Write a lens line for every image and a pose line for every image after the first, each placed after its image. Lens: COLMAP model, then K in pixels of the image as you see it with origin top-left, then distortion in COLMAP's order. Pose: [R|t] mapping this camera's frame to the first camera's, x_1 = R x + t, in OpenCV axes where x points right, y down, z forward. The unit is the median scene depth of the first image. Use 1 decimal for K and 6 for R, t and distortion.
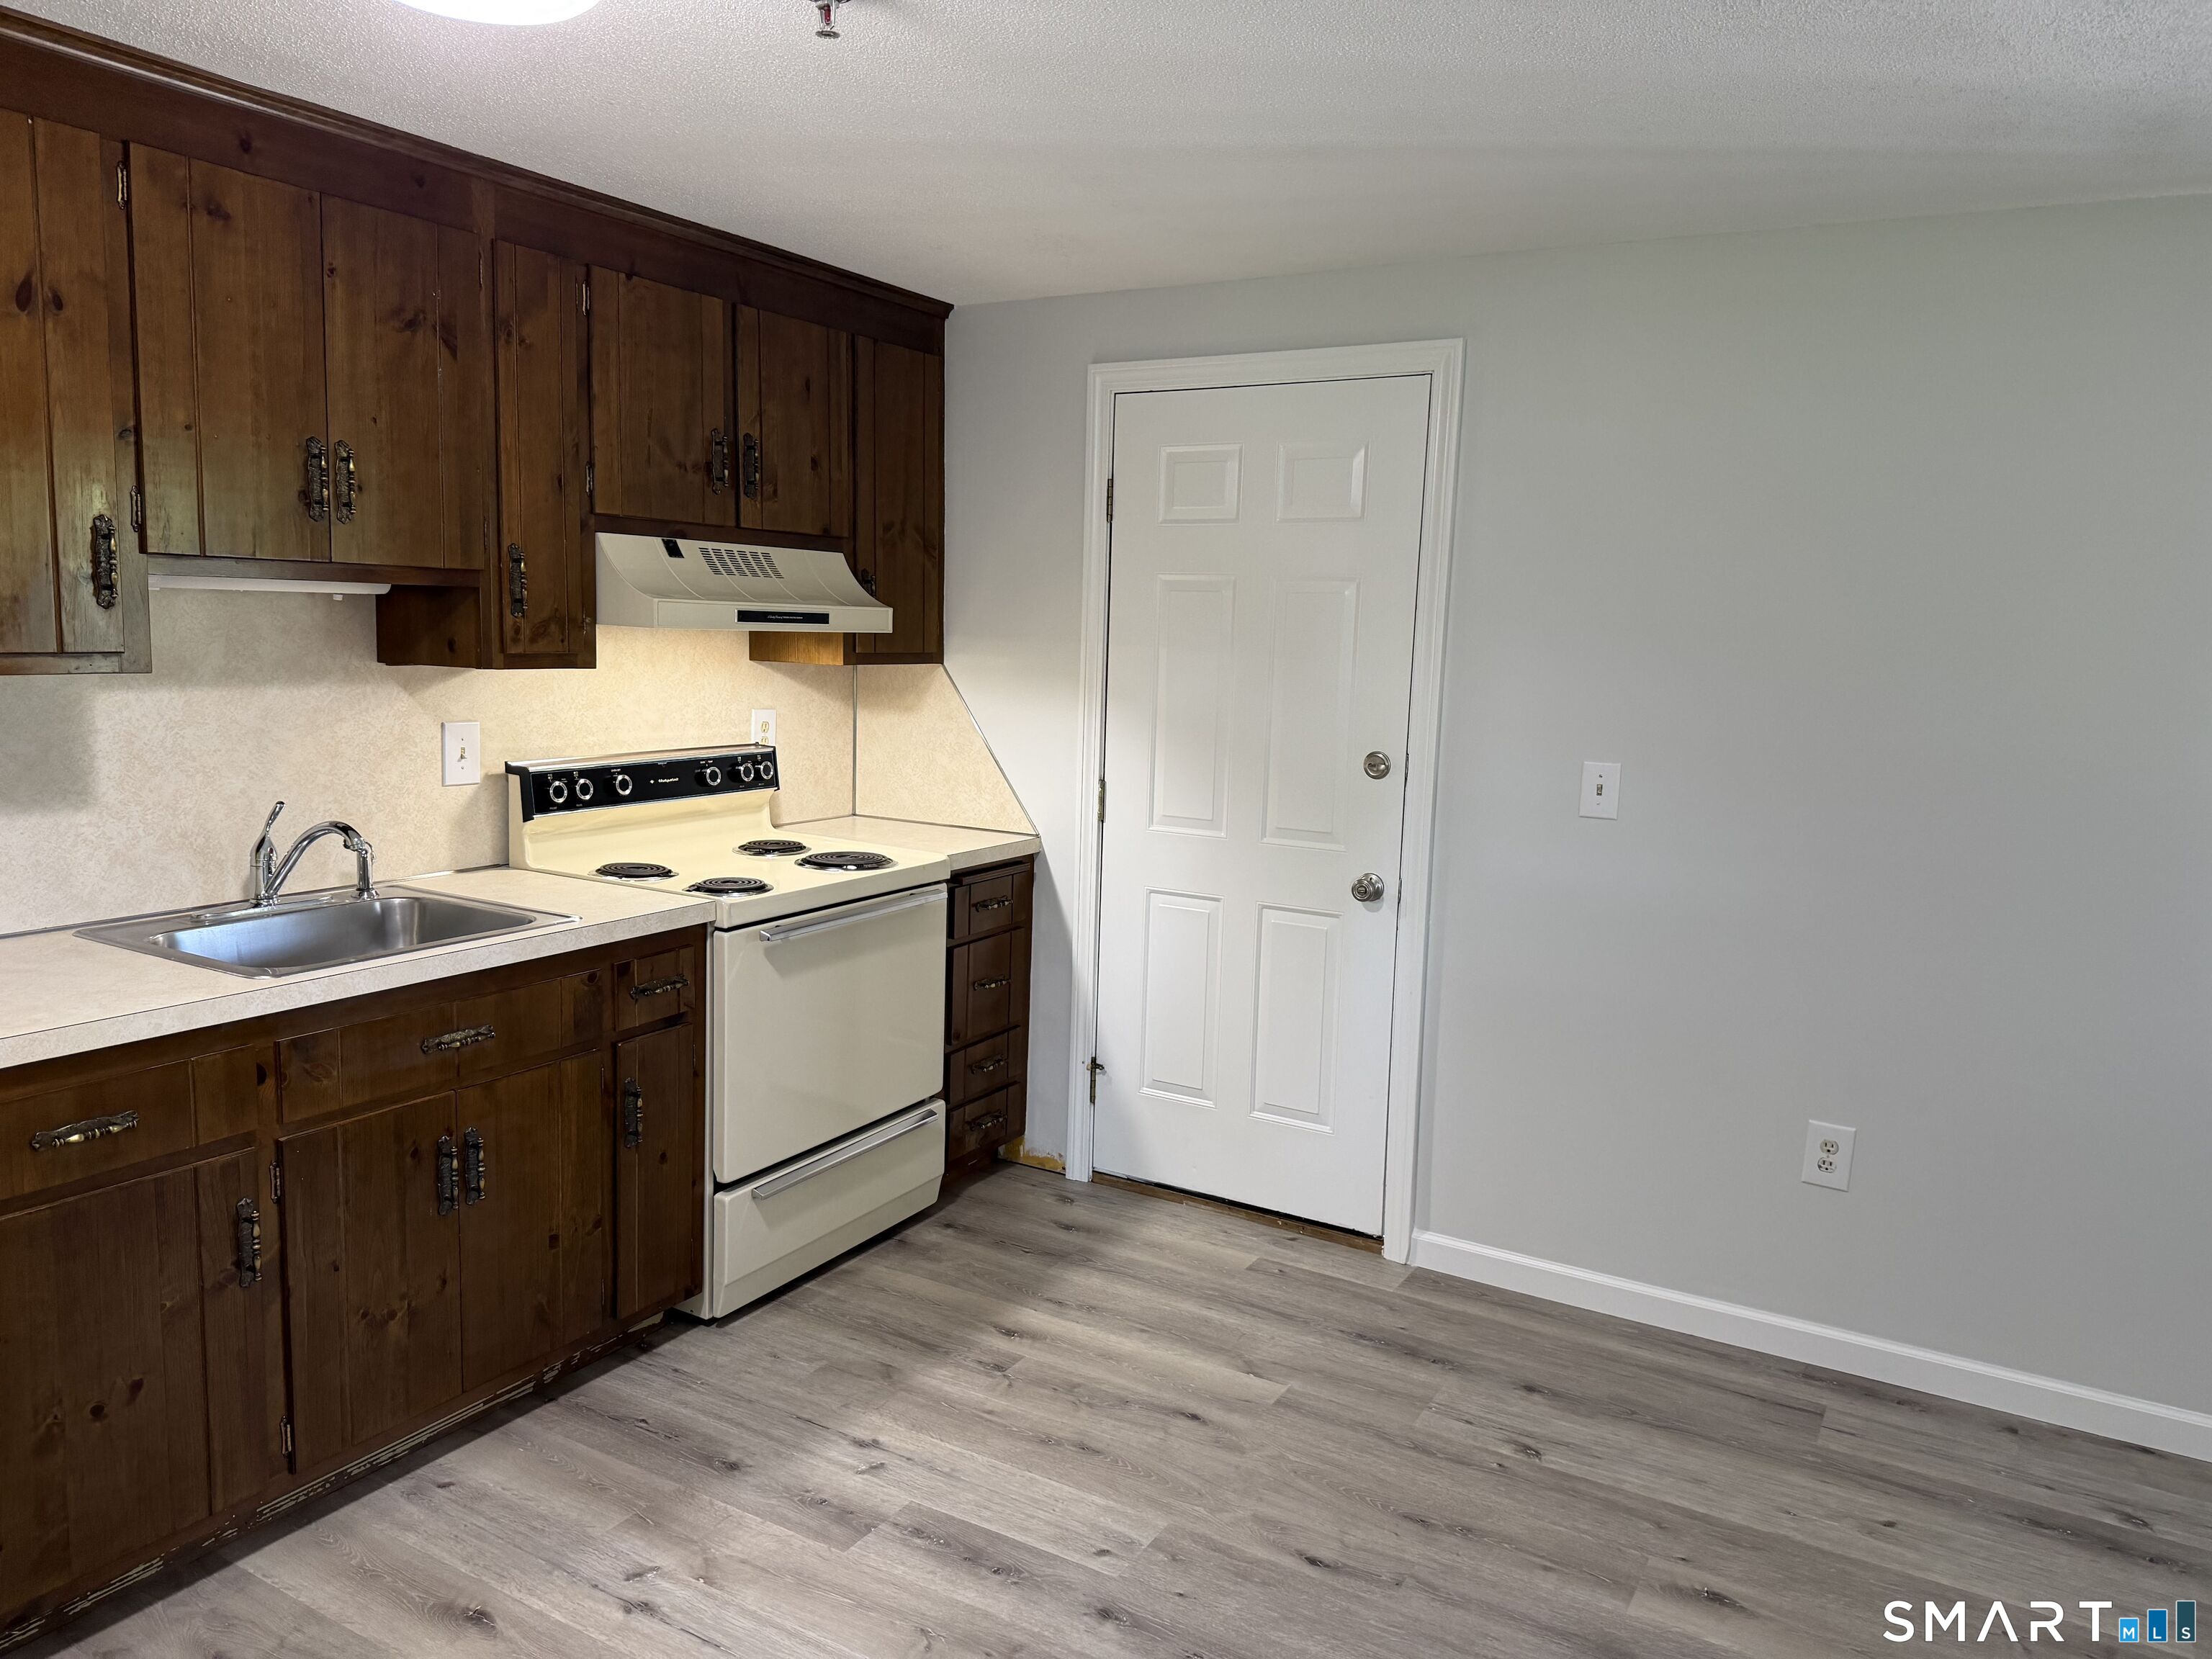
lens RADIAL K [[1560.6, 0, 1092.0], [0, 1560.6, 831.8], [0, 0, 1]] dist [0.038131, -0.057940]
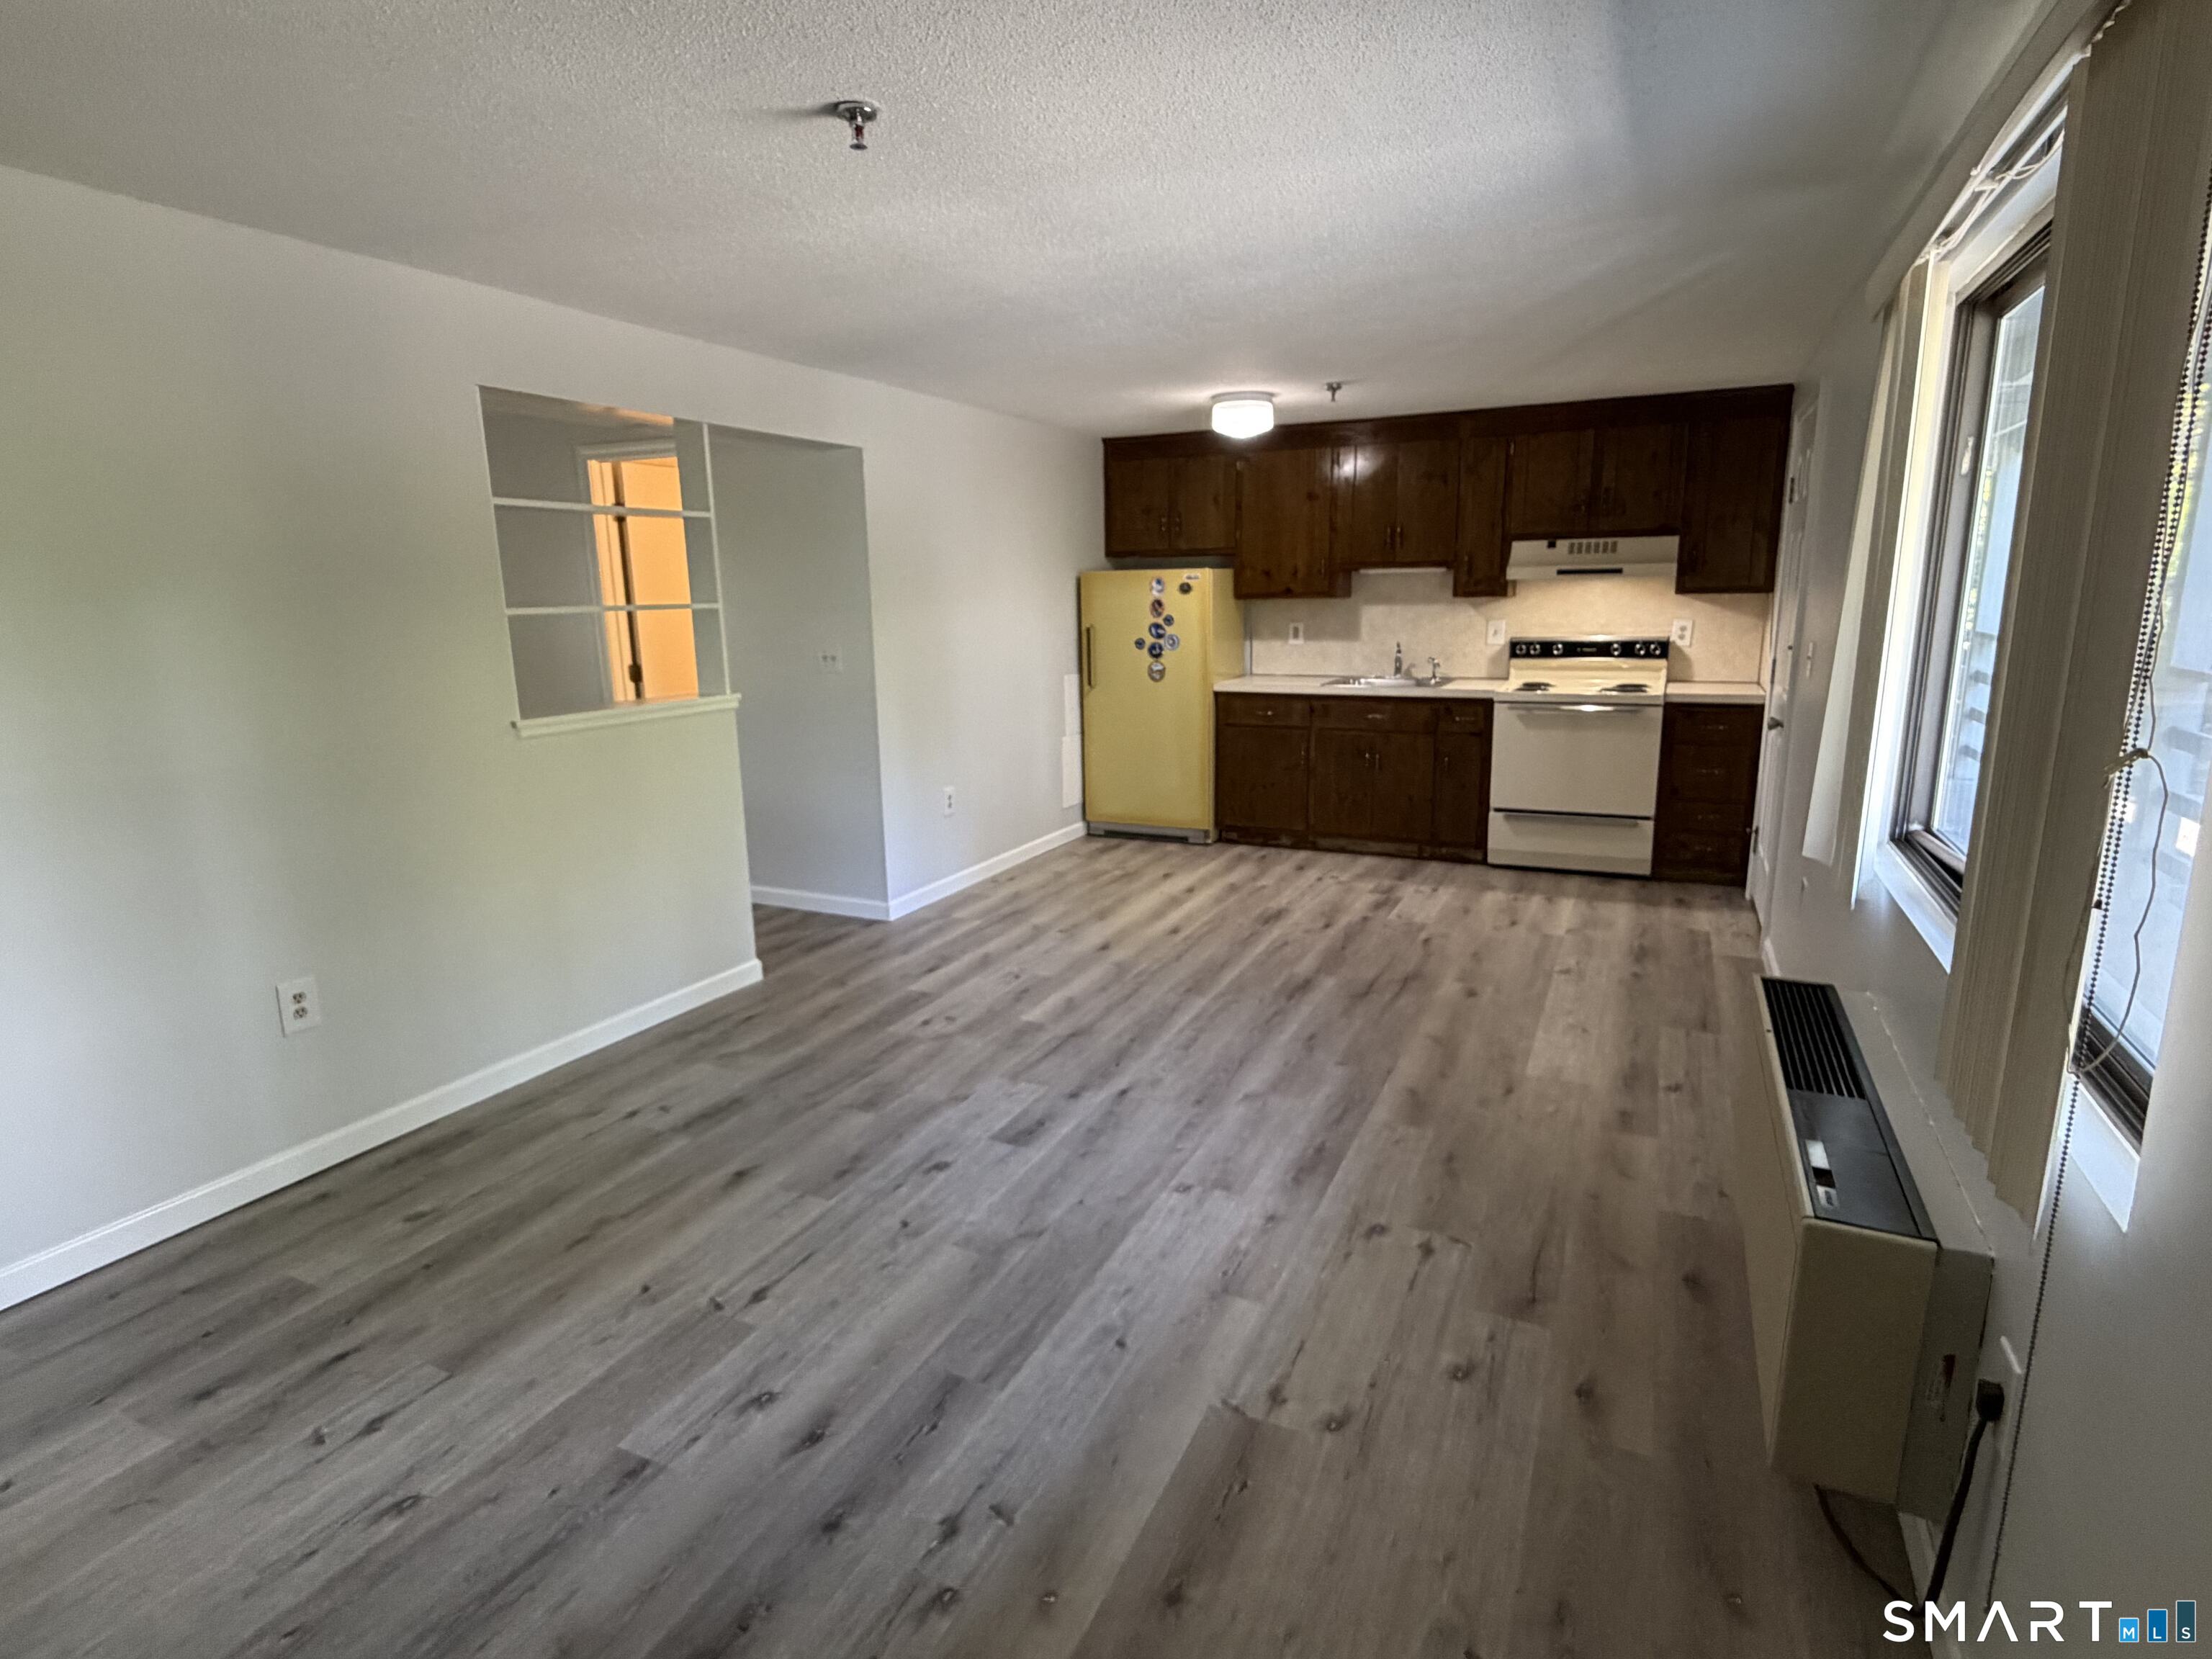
lens RADIAL K [[1136.8, 0, 1106.0], [0, 1136.8, 829.5], [0, 0, 1]] dist [0.001351, 0.000060]
pose [[0.088056, 0.175092, -0.980606, 1.518383], [-0.116008, 0.979534, 0.164483, 0.035919], [0.989337, 0.099275, 0.106566, 0.216681]]
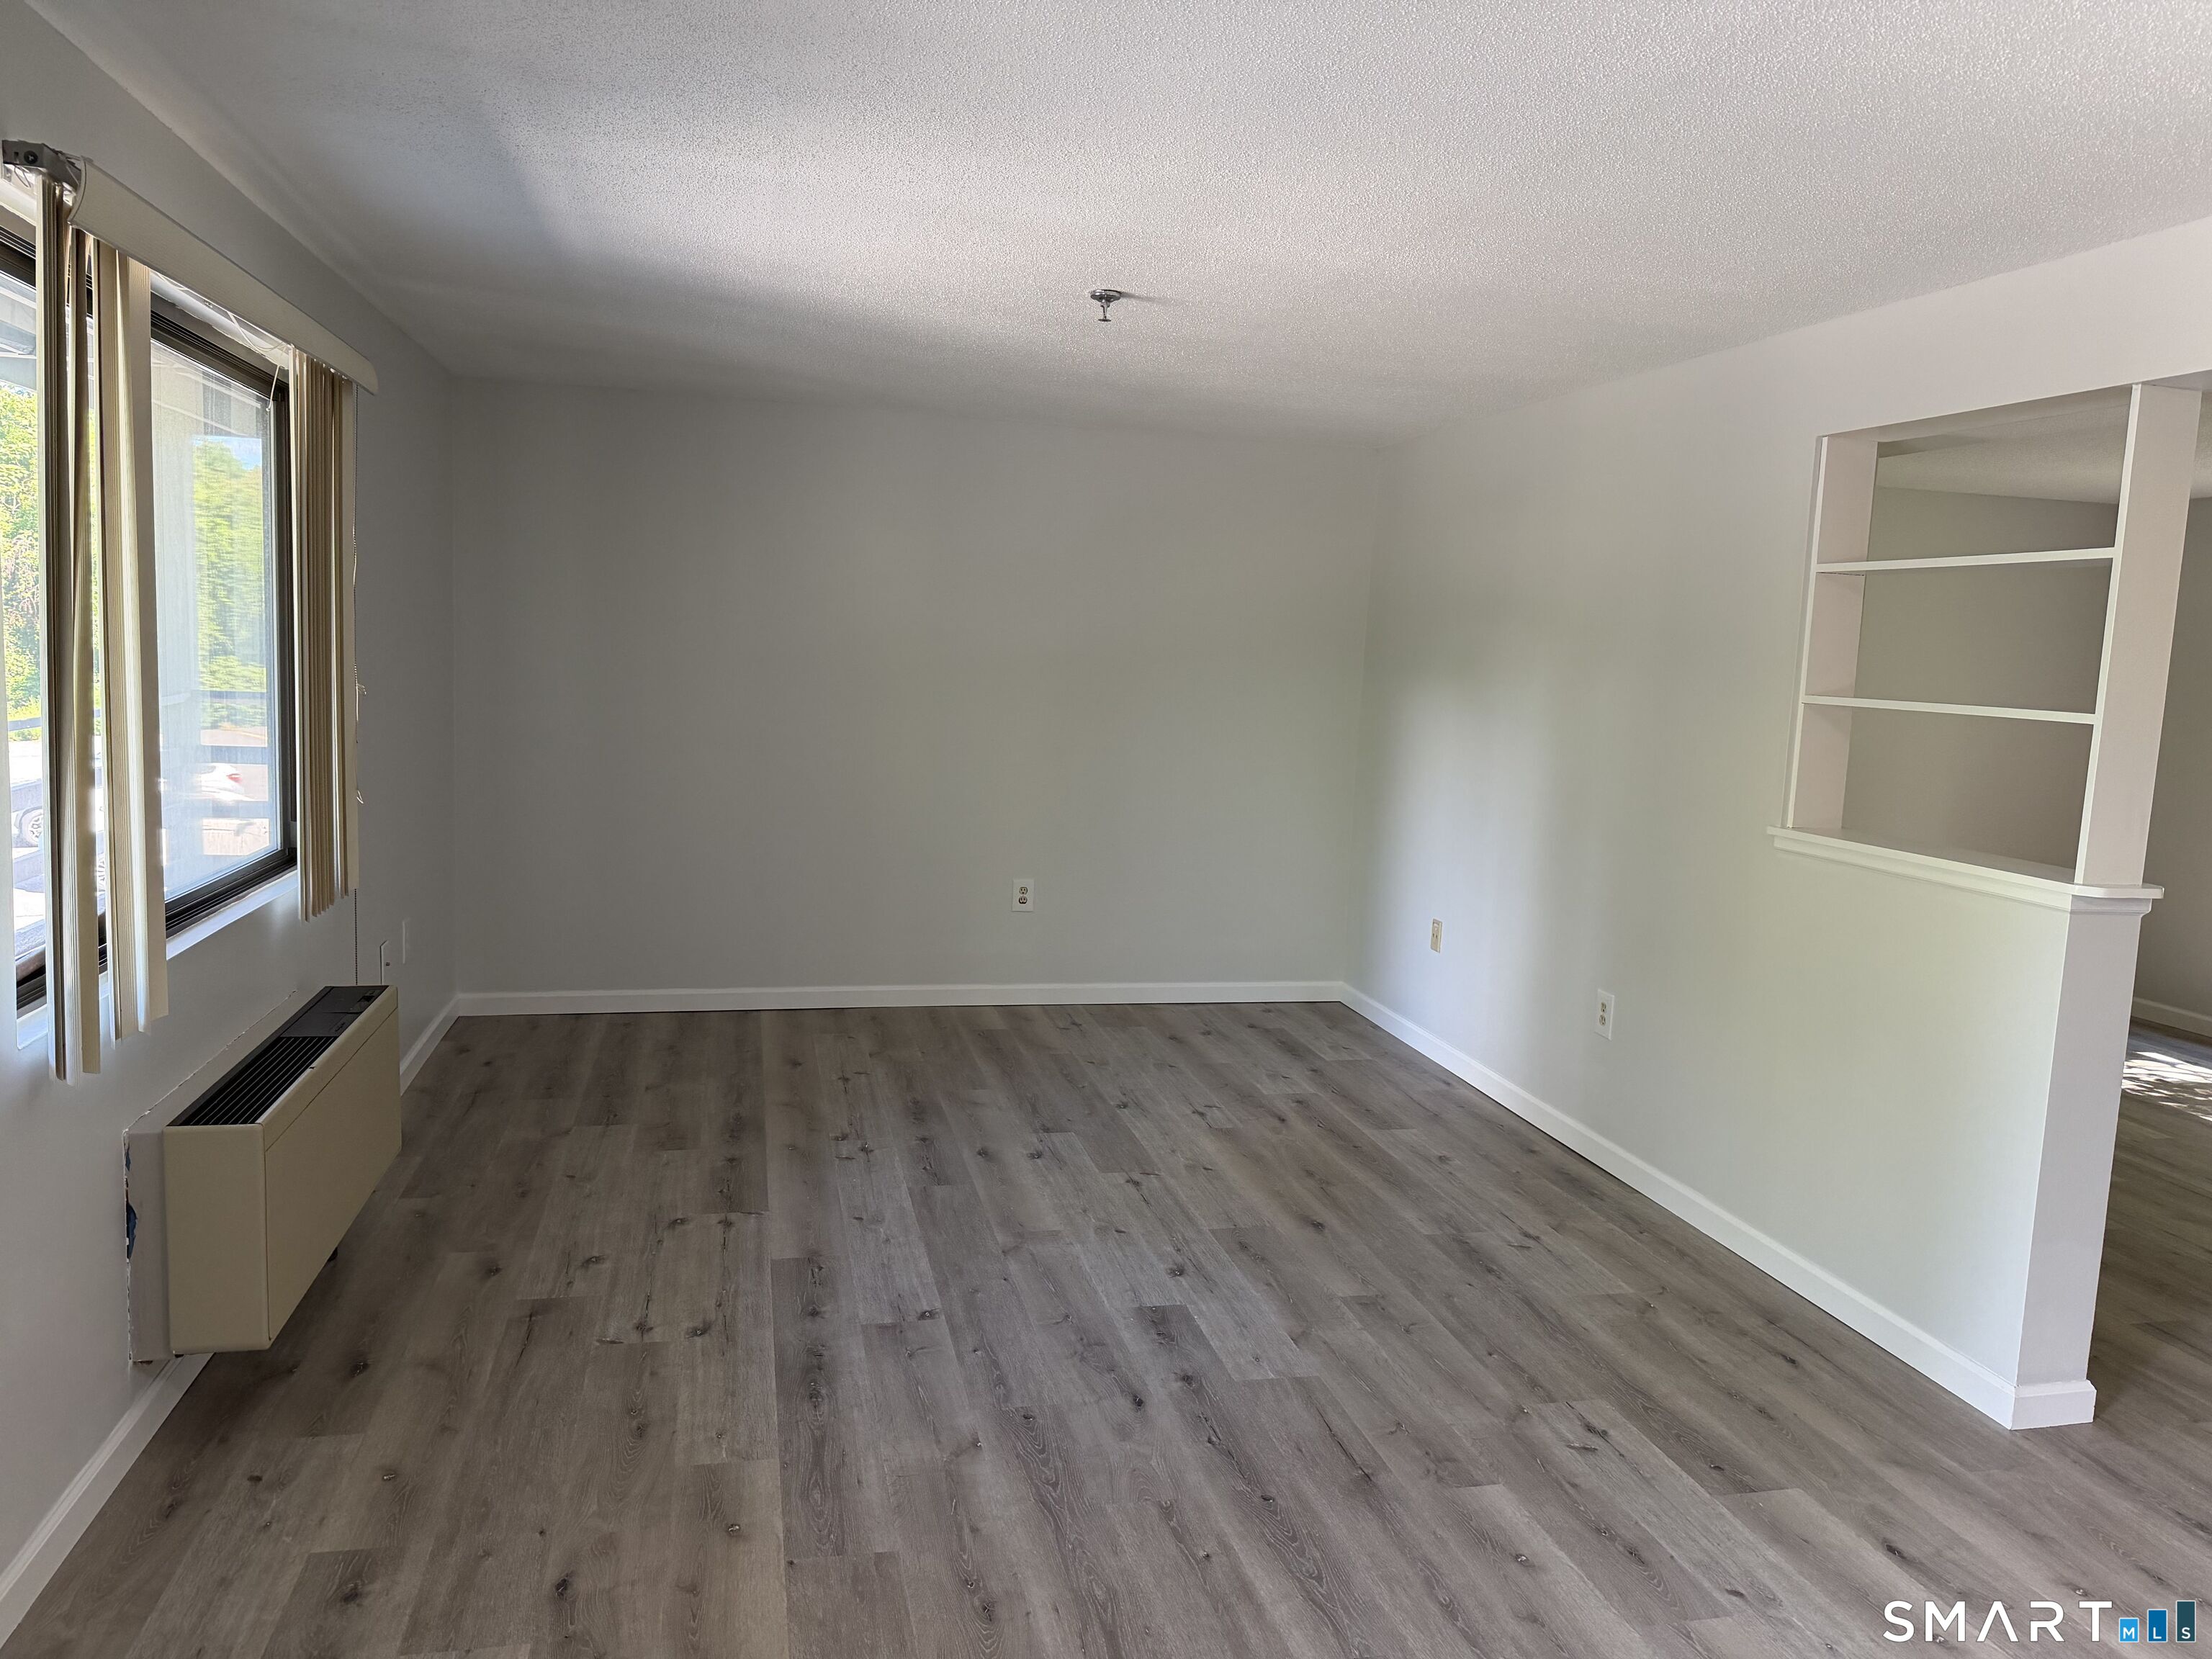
lens RADIAL K [[1554.3, 0, 1112.1], [0, 1554.3, 822.0], [0, 0, 1]] dist [0.097056, -0.150611]
pose [[-0.693832, -0.144897, 0.705409, -0.112399], [0.031809, 0.972426, 0.231032, -0.129332], [-0.719434, 0.182736, -0.670092, 0.975776]]
